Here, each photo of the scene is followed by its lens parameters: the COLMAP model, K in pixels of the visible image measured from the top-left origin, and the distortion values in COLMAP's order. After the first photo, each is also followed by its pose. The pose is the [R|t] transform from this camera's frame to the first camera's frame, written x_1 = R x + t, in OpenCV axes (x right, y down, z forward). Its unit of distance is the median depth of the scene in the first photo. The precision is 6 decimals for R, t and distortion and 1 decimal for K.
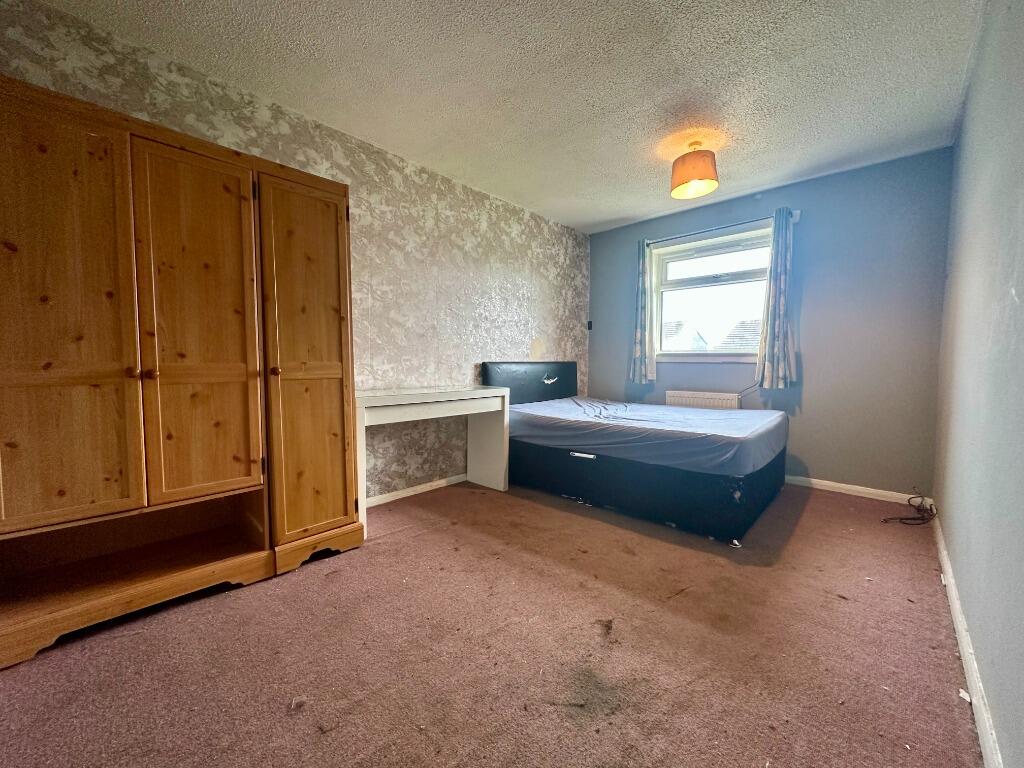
lens RADIAL K [[405.8, 0, 512.1], [0, 405.8, 383.0], [0, 0, 1]] dist [-0.002773, -0.000334]
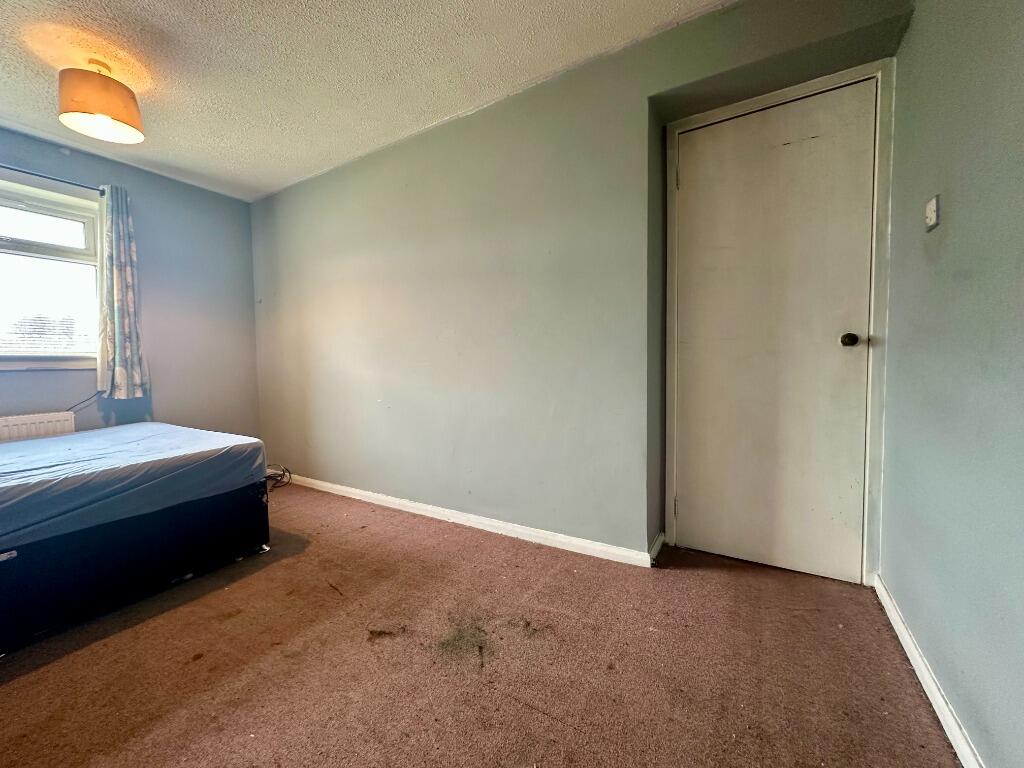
lens RADIAL K [[405.8, 0, 511.4], [0, 405.8, 379.2], [0, 0, 1]] dist [-0.002773, -0.000334]
pose [[-0.209707, -0.045439, 0.976708, -0.493004], [0.070970, 0.995577, 0.061554, -0.030145], [-0.975185, 0.082225, -0.205555, 0.548767]]
